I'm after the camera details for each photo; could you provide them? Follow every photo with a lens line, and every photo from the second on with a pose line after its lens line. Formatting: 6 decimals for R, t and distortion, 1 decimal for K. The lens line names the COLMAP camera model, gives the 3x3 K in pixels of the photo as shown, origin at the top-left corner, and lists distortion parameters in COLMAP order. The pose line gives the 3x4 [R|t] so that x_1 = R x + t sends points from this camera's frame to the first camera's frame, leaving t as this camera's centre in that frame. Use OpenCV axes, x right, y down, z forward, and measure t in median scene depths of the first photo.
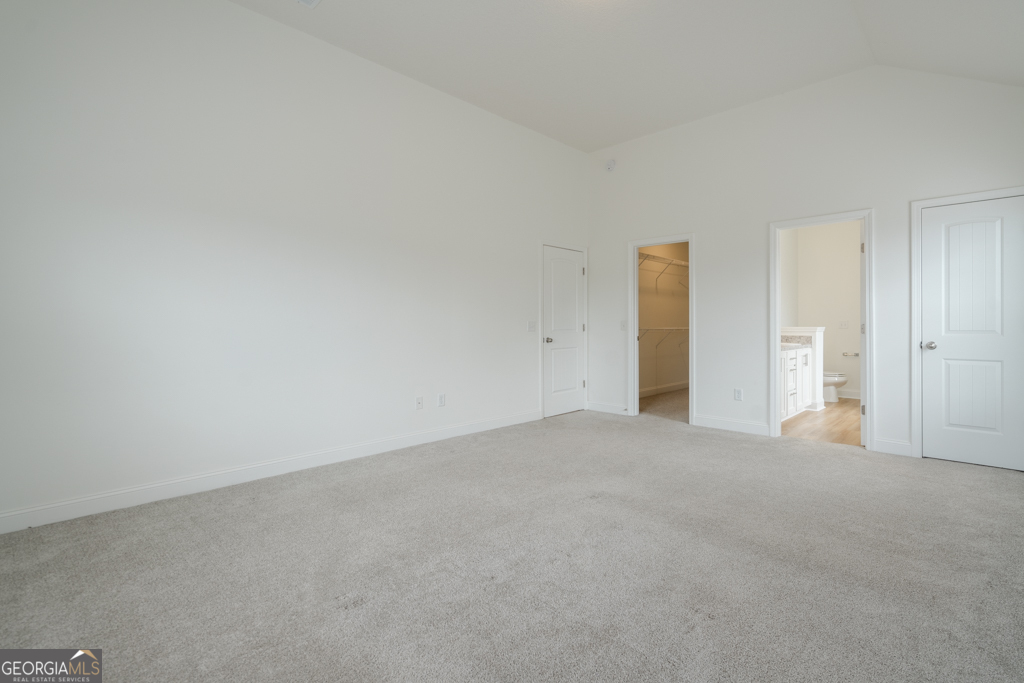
lens RADIAL K [[497.9, 0, 553.6], [0, 497.9, 324.3], [0, 0, 1]] dist [-0.000527, -0.000002]
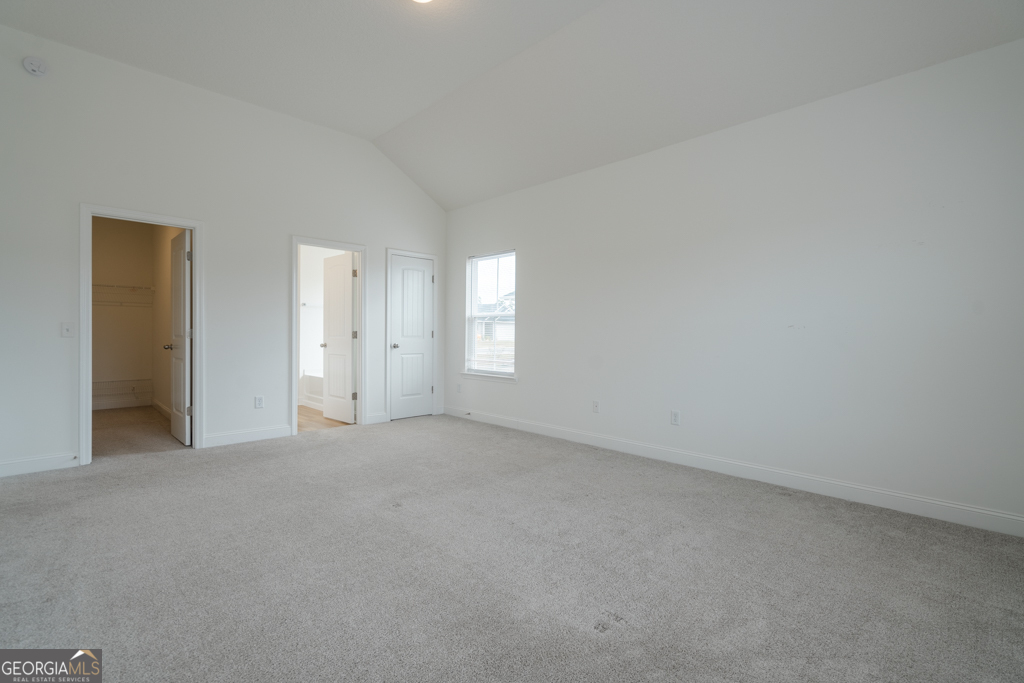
lens RADIAL K [[466.4, 0, 517.9], [0, 466.4, 335.0], [0, 0, 1]] dist [0.000744, 0.000337]
pose [[0.033520, 0.000159, 0.999438, -0.641621], [-0.006956, 0.999976, 0.000074, 0.006927], [-0.999414, -0.006955, 0.033521, 0.564664]]
